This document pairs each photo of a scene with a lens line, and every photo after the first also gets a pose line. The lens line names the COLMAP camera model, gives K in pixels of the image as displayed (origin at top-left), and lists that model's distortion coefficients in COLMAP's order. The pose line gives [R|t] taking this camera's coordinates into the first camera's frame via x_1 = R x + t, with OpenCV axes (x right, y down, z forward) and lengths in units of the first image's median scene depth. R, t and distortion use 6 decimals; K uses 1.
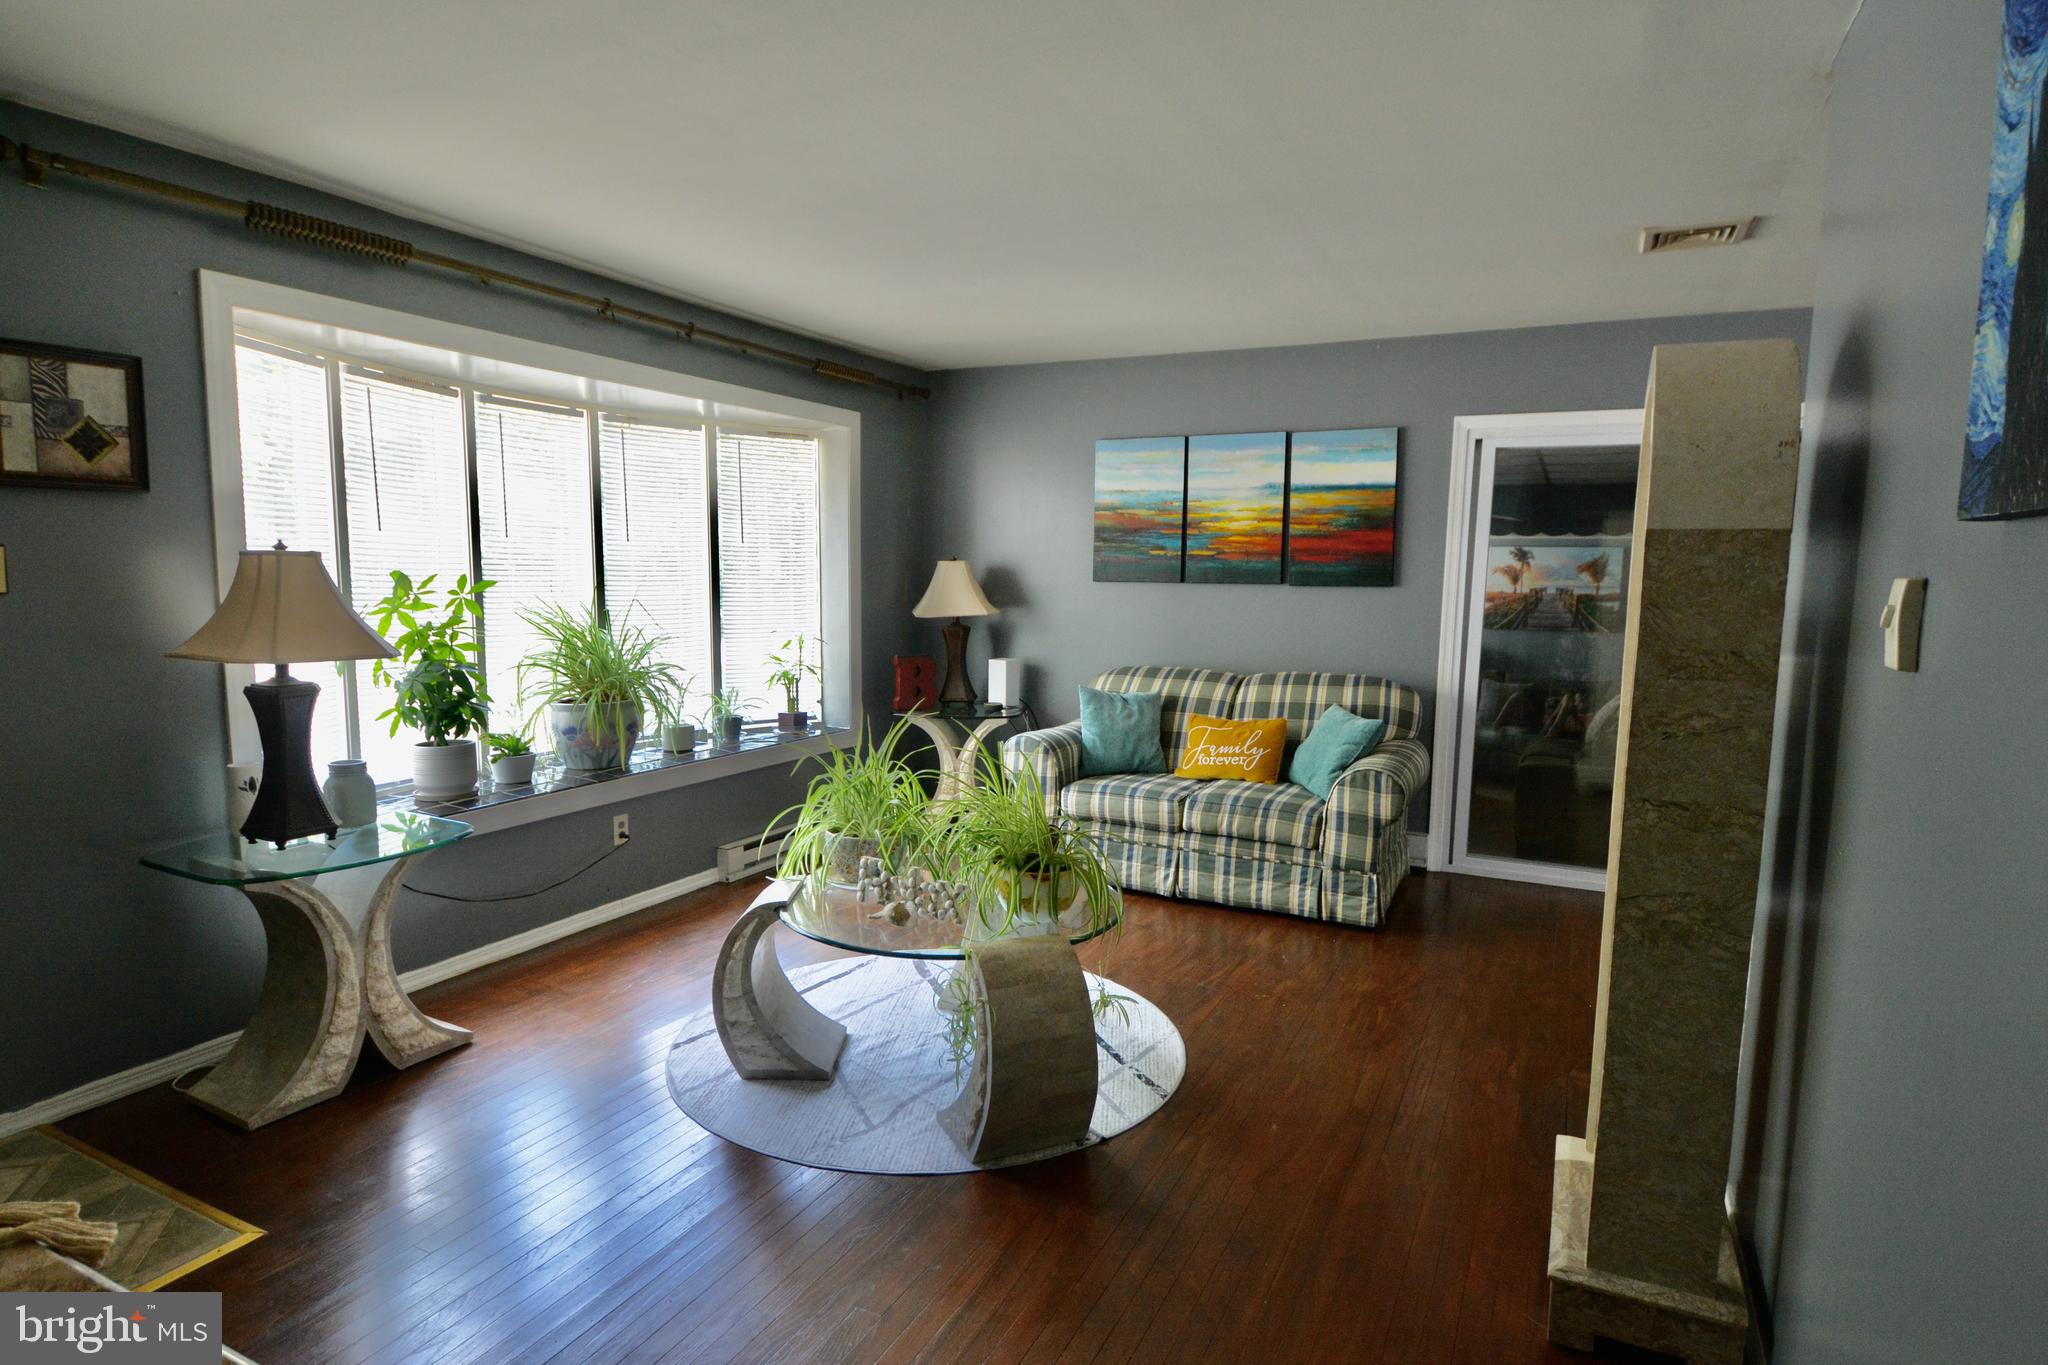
lens RADIAL K [[1108.3, 0, 1026.5], [0, 1108.3, 701.5], [0, 0, 1]] dist [0.023357, -0.031755]
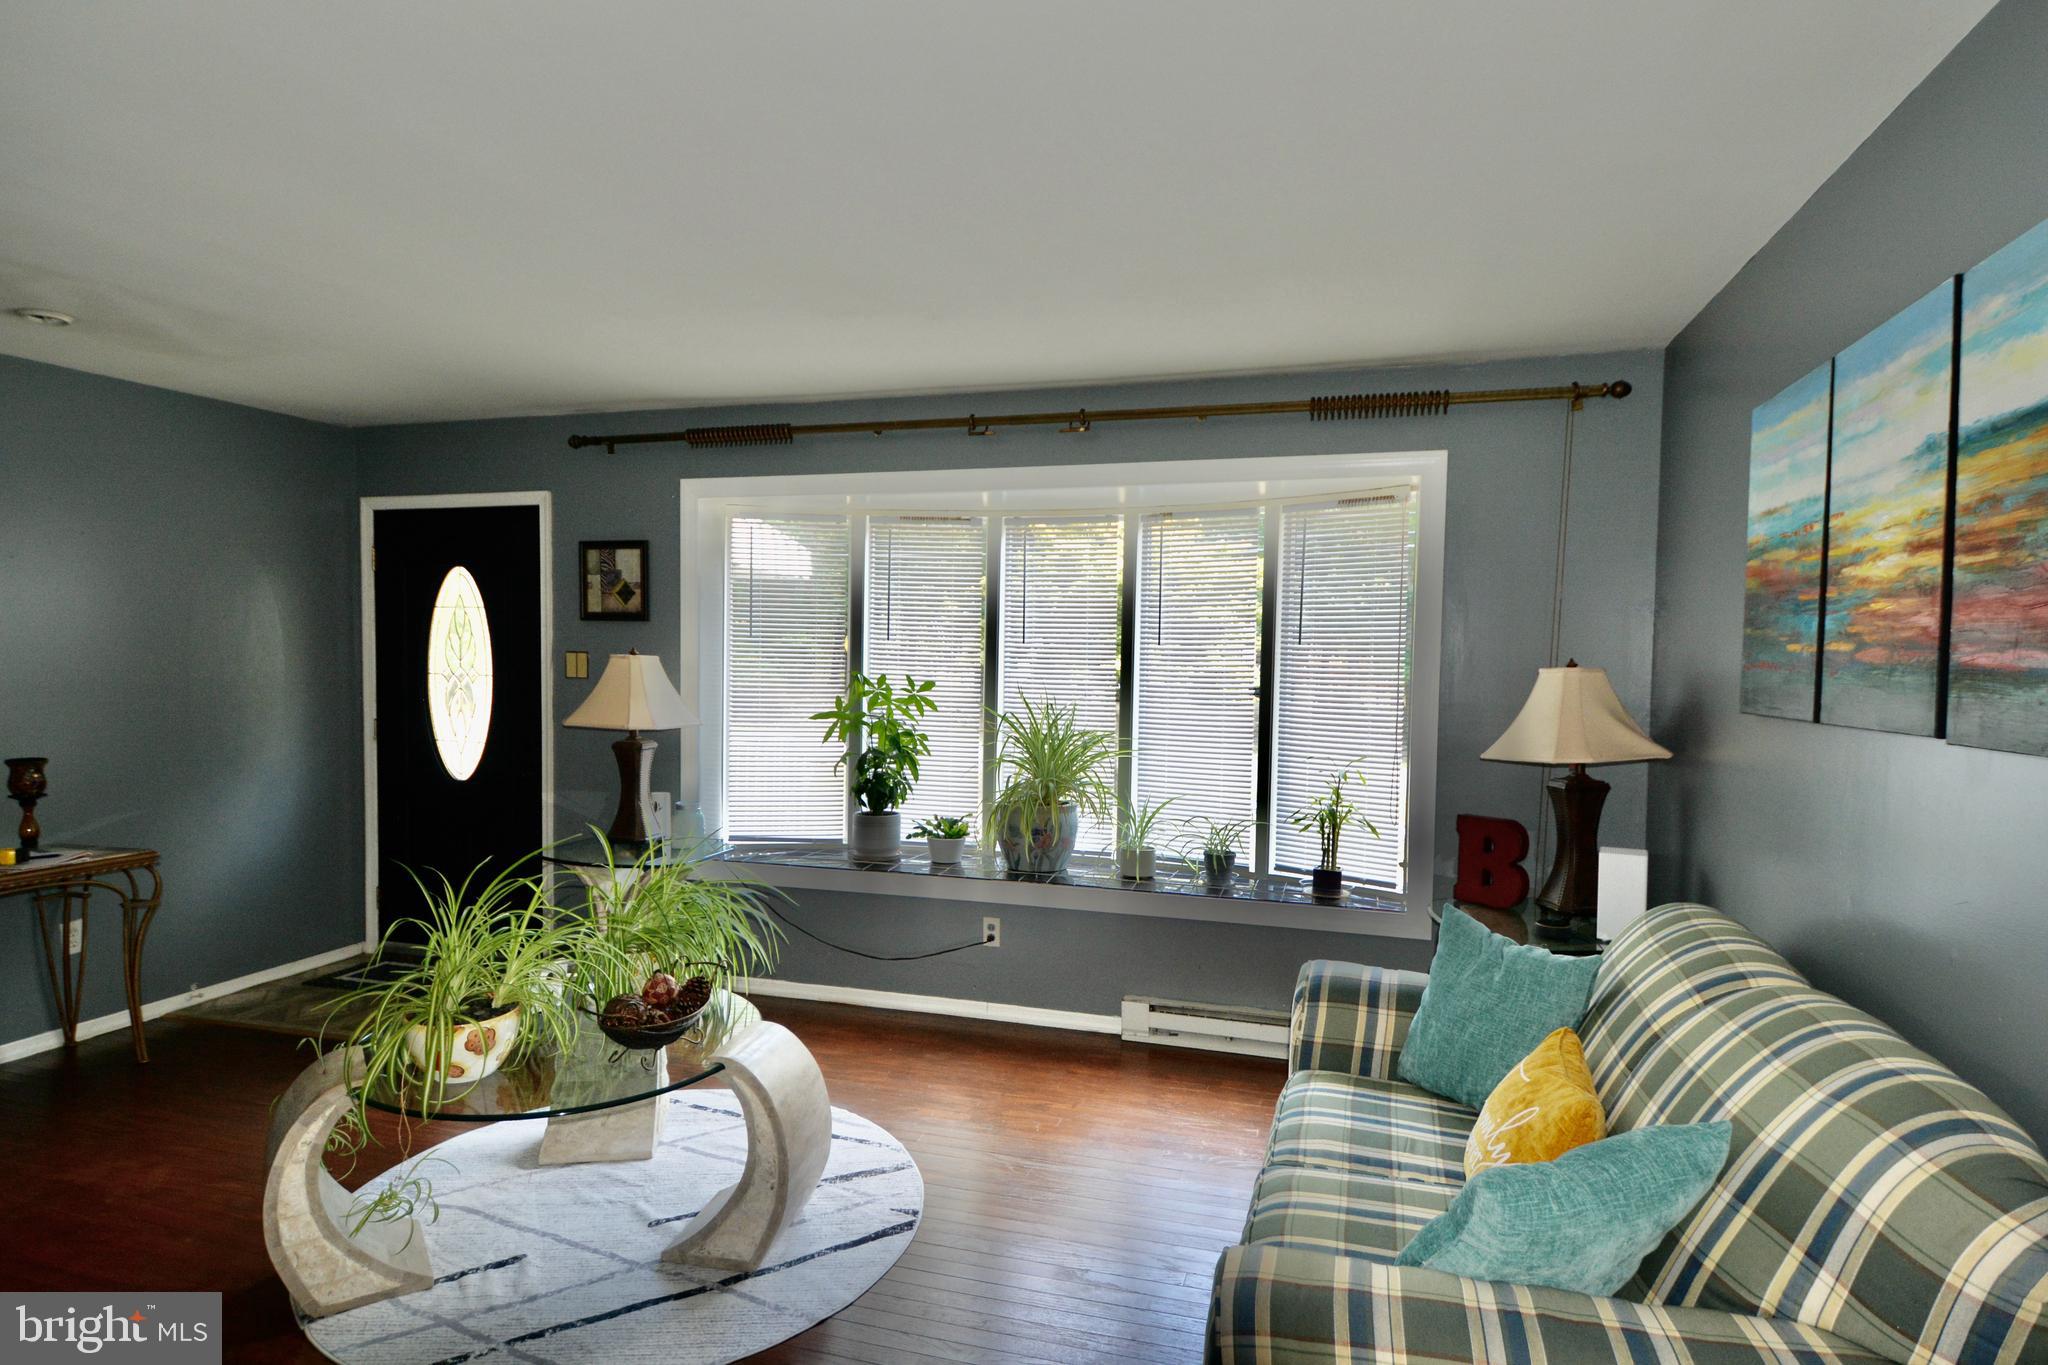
lens RADIAL K [[1108.3, 0, 1026.5], [0, 1108.3, 701.5], [0, 0, 1]] dist [0.023357, -0.031755]
pose [[0.164352, 0.035530, -0.985762, 0.613854], [-0.129851, 0.991433, 0.014084, -0.107849], [0.977817, 0.125688, 0.167558, 0.842395]]
